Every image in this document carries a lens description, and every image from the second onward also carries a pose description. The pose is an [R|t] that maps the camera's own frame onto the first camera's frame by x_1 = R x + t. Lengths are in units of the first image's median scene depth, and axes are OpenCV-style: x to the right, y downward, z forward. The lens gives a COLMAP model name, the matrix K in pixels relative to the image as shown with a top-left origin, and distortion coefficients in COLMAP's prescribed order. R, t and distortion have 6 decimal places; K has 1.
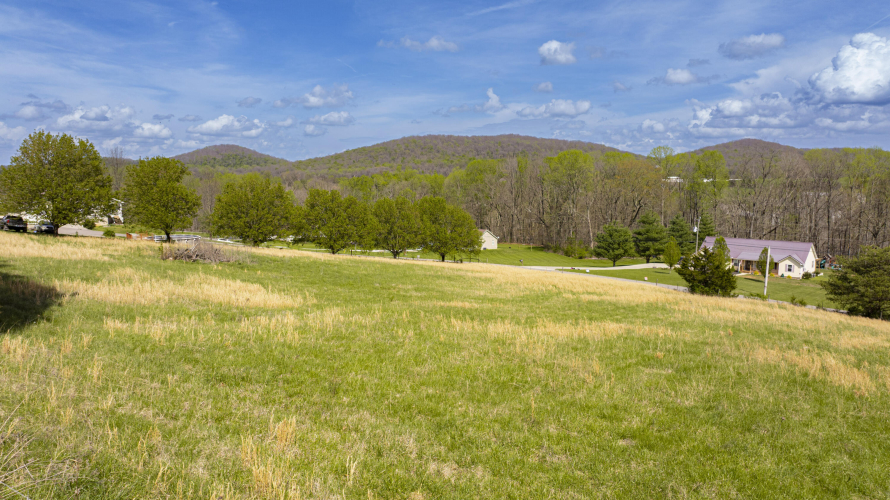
lens RADIAL K [[618.1, 0, 445.6], [0, 618.1, 256.6], [0, 0, 1]] dist [-0.022174, -0.004895]
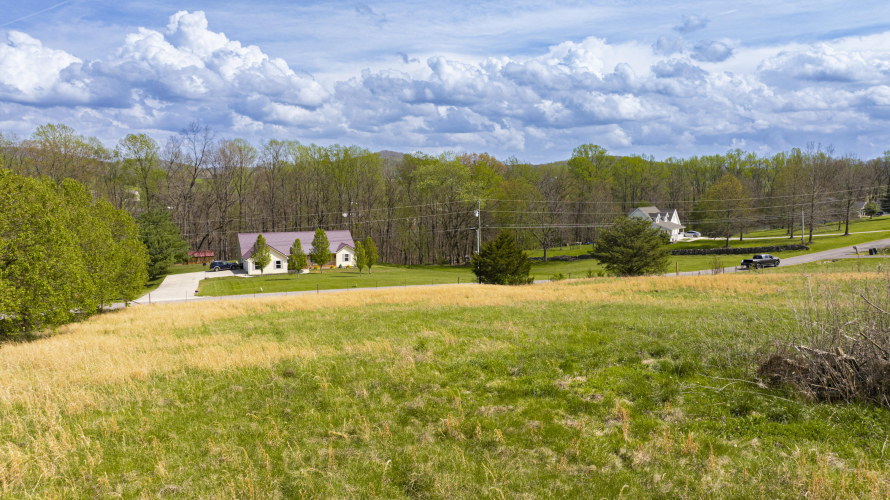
lens RADIAL K [[622.7, 0, 453.0], [0, 622.7, 250.5], [0, 0, 1]] dist [-0.066390, 0.070988]
pose [[0.367479, -0.089488, 0.925717, -0.286588], [0.101438, 0.993278, 0.055752, -0.030098], [-0.924484, 0.073415, 0.374086, 0.474662]]
